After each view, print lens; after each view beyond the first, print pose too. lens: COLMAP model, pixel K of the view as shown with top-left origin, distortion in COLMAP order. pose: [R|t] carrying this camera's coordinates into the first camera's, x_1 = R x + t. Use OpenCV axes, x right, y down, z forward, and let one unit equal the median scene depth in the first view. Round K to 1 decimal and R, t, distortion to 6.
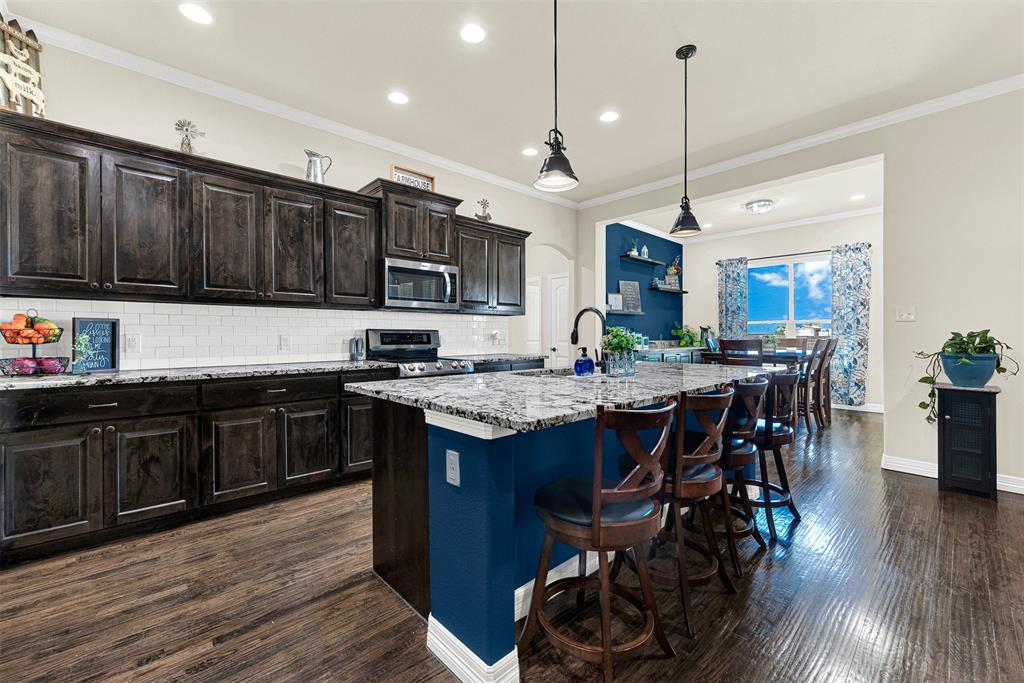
lens RADIAL K [[414.0, 0, 515.6], [0, 414.0, 339.5], [0, 0, 1]] dist [-0.002137, -0.000006]
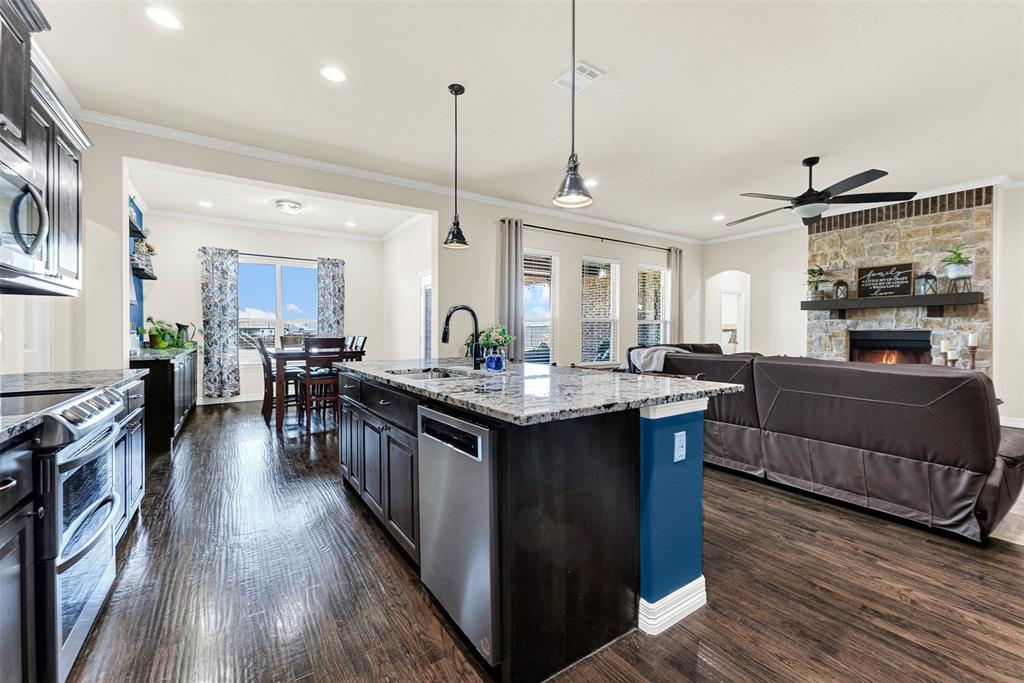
lens RADIAL K [[414.0, 0, 507.8], [0, 414.0, 339.8], [0, 0, 1]] dist [-0.002137, -0.000006]
pose [[0.160648, -0.015209, 0.986895, -0.503779], [0.010990, 0.999847, 0.013620, -0.005359], [-0.986951, 0.008658, 0.160790, 0.468655]]
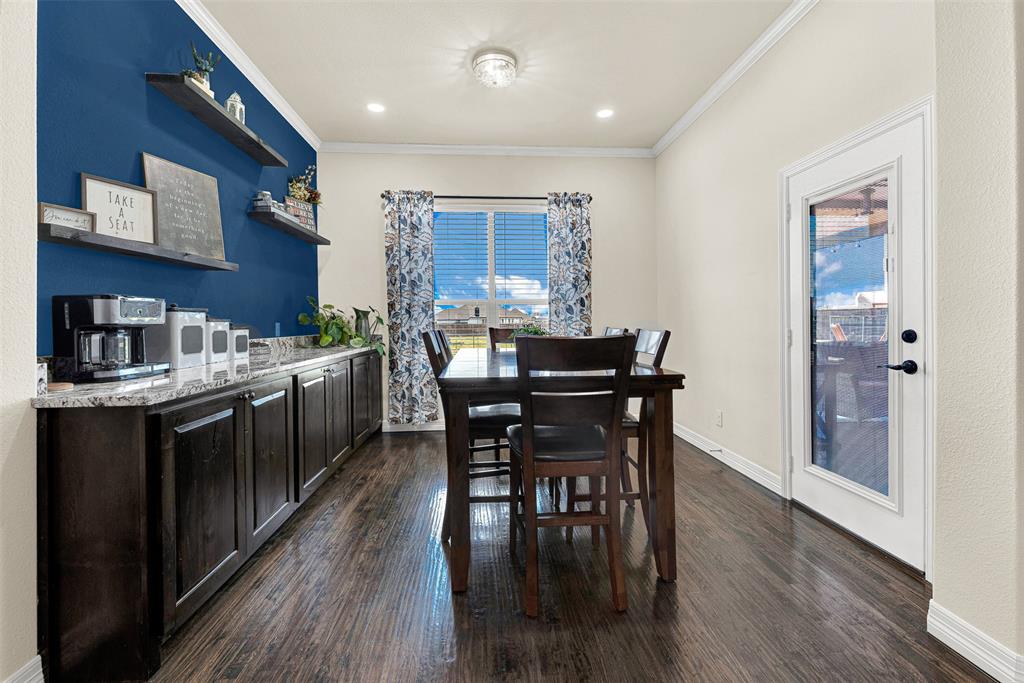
lens RADIAL K [[414.0, 0, 508.5], [0, 414.0, 319.7], [0, 0, 1]] dist [-0.002137, -0.000006]
pose [[0.630590, 0.000208, 0.776116, 0.316089], [0.016708, 0.999765, -0.013843, -0.011286], [-0.775936, 0.021697, 0.630438, 1.028376]]
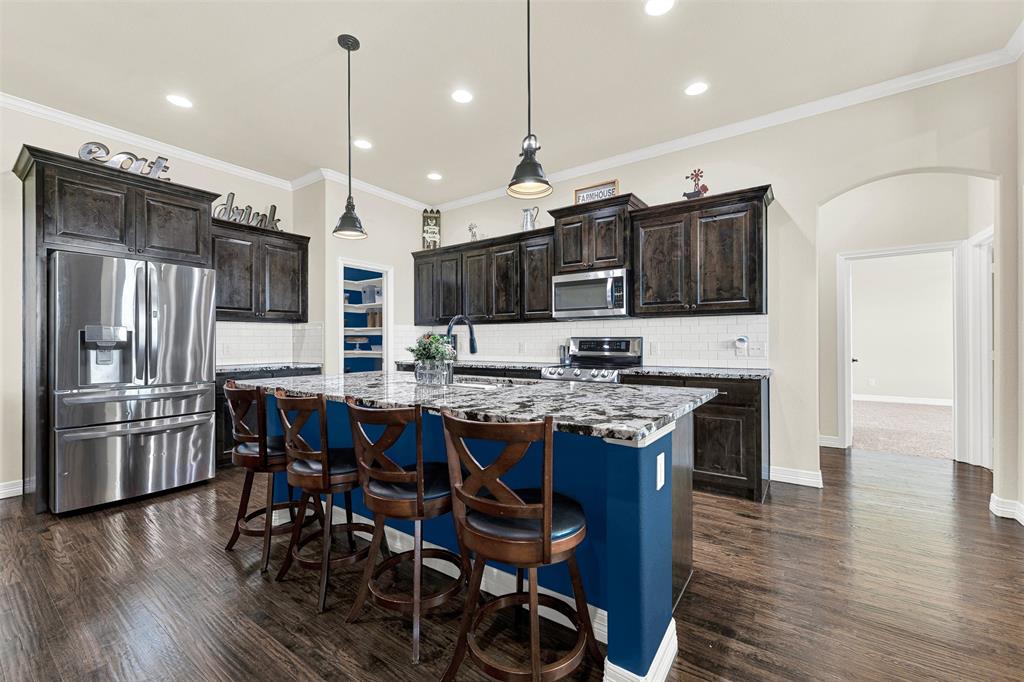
lens RADIAL K [[414.0, 0, 509.6], [0, 414.0, 347.2], [0, 0, 1]] dist [-0.002137, -0.000006]
pose [[0.199231, 0.009435, -0.979907, 0.740824], [-0.011765, 0.999905, 0.007236, -0.003471], [0.979882, 0.010087, 0.199323, 0.589246]]
